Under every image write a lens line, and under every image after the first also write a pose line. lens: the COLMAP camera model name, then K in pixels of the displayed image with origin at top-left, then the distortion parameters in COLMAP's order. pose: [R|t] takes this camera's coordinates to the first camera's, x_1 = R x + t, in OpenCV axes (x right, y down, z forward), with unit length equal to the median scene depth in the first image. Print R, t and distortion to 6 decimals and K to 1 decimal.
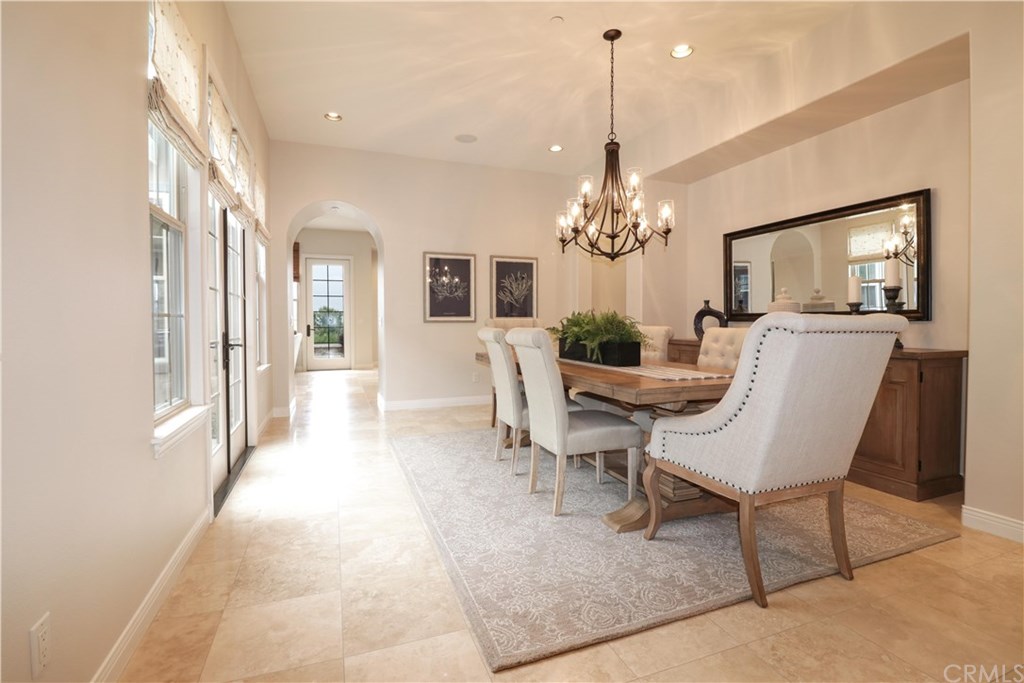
lens RADIAL K [[482.2, 0, 513.2], [0, 482.2, 330.2], [0, 0, 1]] dist [-0.000101, -0.015123]
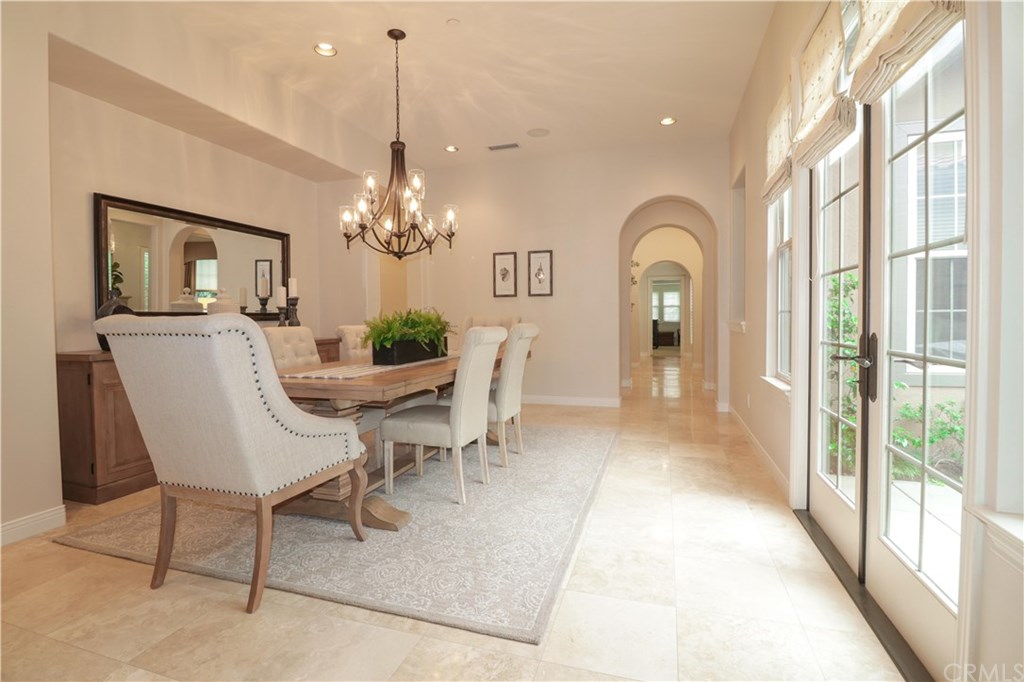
lens RADIAL K [[482.2, 0, 513.2], [0, 482.2, 329.7], [0, 0, 1]] dist [-0.000101, -0.015123]
pose [[-0.789276, -0.005416, 0.614014, -0.606850], [0.023283, 0.998978, 0.038740, -0.032189], [-0.613596, 0.044873, -0.788344, 1.673849]]
